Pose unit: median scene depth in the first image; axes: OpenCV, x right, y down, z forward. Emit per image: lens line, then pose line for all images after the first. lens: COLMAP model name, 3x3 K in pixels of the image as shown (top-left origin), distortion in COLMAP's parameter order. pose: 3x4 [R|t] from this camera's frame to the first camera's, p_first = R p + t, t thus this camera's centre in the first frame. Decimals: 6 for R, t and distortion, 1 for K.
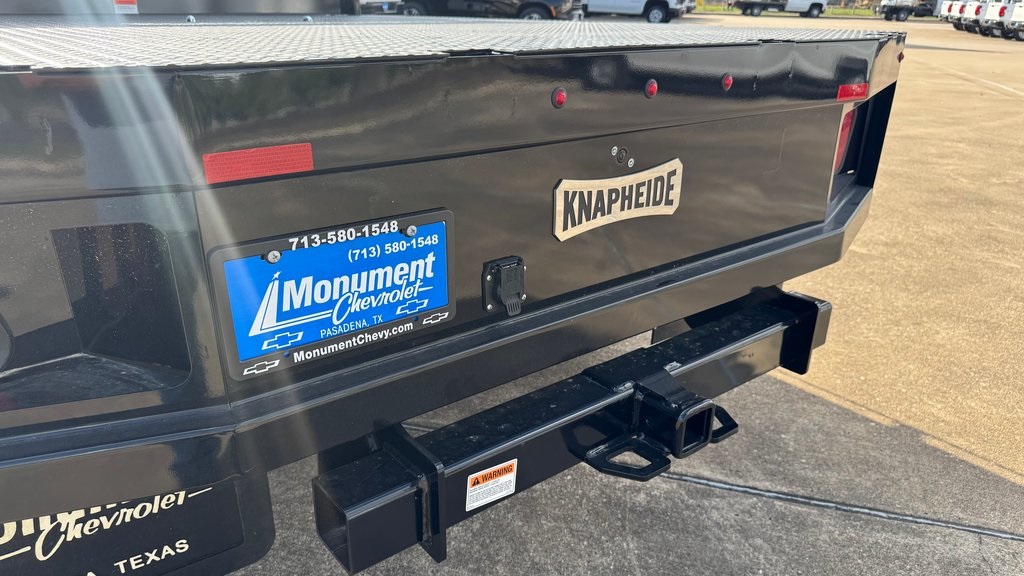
lens RADIAL K [[727.2, 0, 508.4], [0, 727.2, 338.8], [0, 0, 1]] dist [-0.002845, -0.004907]
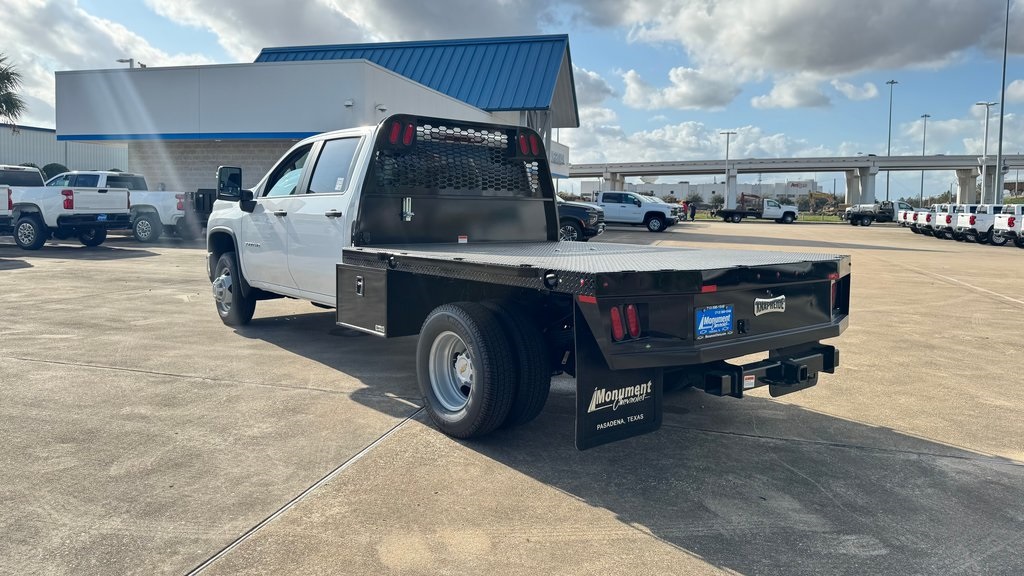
lens RADIAL K [[724.4, 0, 512.9], [0, 724.4, 254.5], [0, 0, 1]] dist [0.090358, -0.159293]
pose [[0.999942, -0.002649, 0.010422, -0.755043], [0.006252, 0.931739, -0.363074, 0.572667], [-0.008748, 0.363118, 0.931702, -1.576074]]
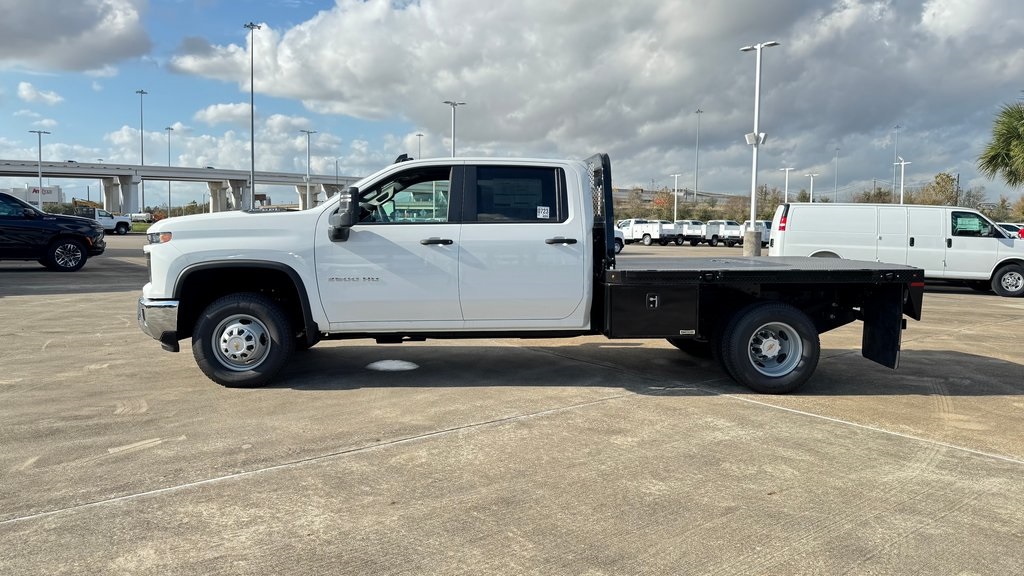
lens RADIAL K [[724.4, 0, 512.9], [0, 724.4, 254.5], [0, 0, 1]] dist [0.090358, -0.159293]
pose [[0.565488, -0.041646, 0.823704, -4.717461], [0.345826, 0.918660, -0.190969, -0.170950], [-0.748751, 0.392849, 0.533893, -0.199246]]
